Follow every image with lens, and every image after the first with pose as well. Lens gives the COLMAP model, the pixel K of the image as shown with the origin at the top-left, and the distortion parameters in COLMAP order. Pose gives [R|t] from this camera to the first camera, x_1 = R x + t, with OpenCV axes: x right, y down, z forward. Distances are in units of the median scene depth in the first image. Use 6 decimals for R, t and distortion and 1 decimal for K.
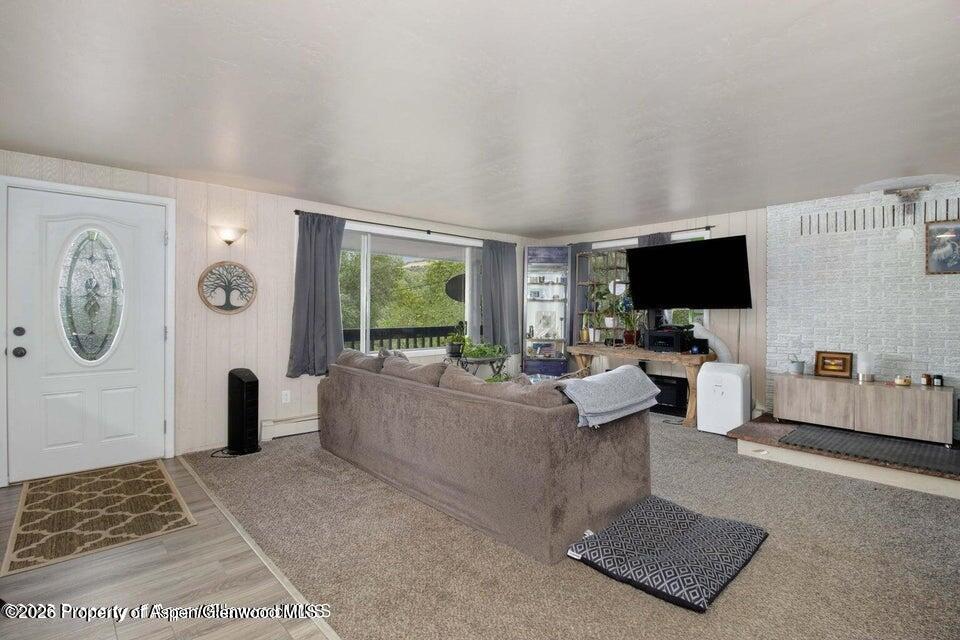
lens RADIAL K [[462.5, 0, 481.0], [0, 462.5, 307.2], [0, 0, 1]] dist [-0.025175, -0.000355]
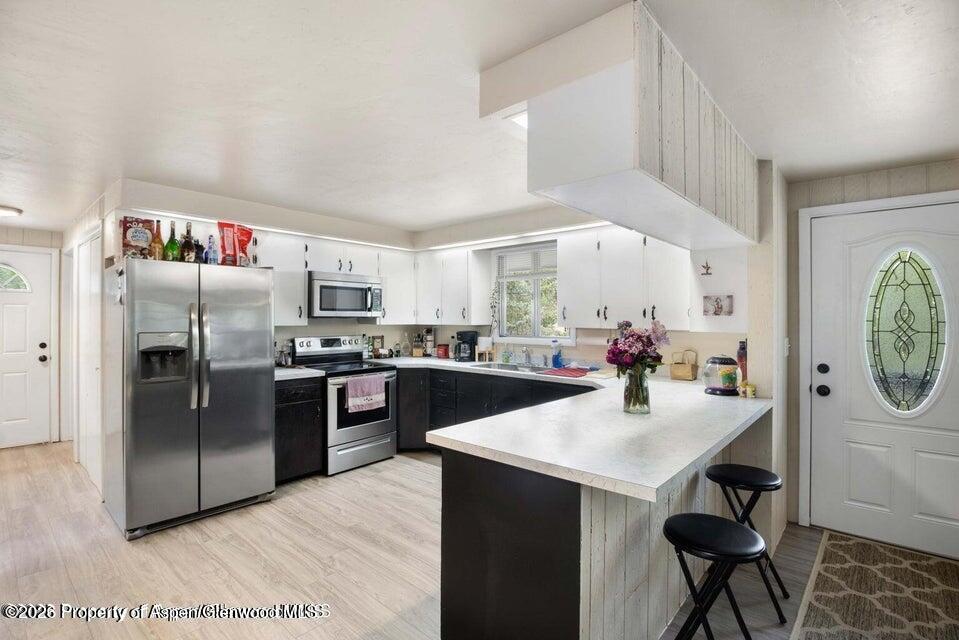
lens RADIAL K [[455.3, 0, 482.7], [0, 455.3, 318.2], [0, 0, 1]] dist [-0.001467, -0.010495]
pose [[0.106351, -0.007455, -0.994301, -0.112635], [-0.008093, 0.999932, -0.008363, -0.028331], [0.994296, 0.008936, 0.106283, 0.136670]]
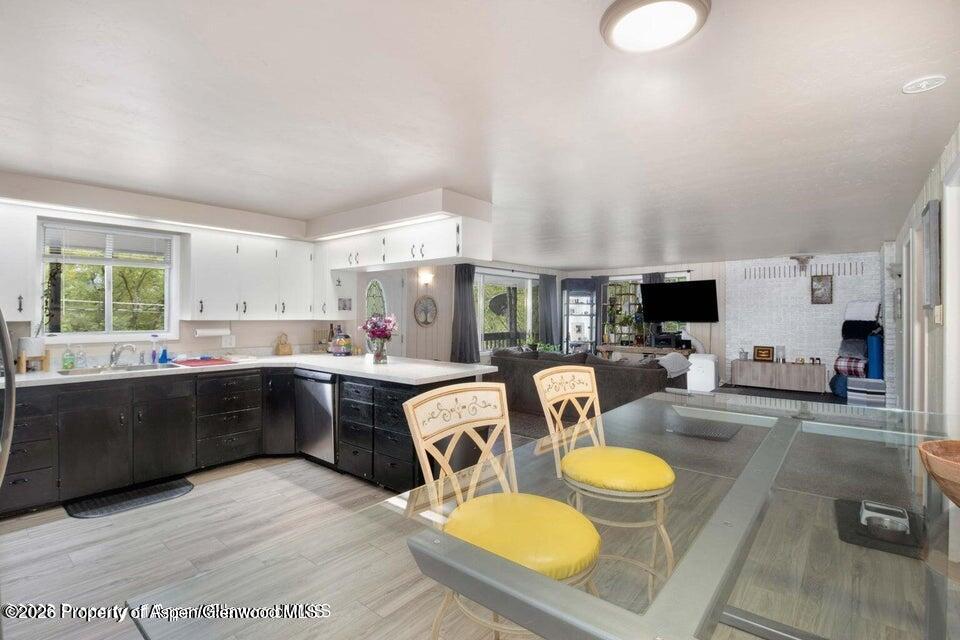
lens RADIAL K [[458.8, 0, 481.7], [0, 458.8, 309.3], [0, 0, 1]] dist [-0.001286, -0.000327]
pose [[0.991160, -0.000436, 0.132671, -0.526766], [0.001318, 0.999978, -0.006557, -0.034666], [-0.132665, 0.006674, 0.991138, -0.597823]]
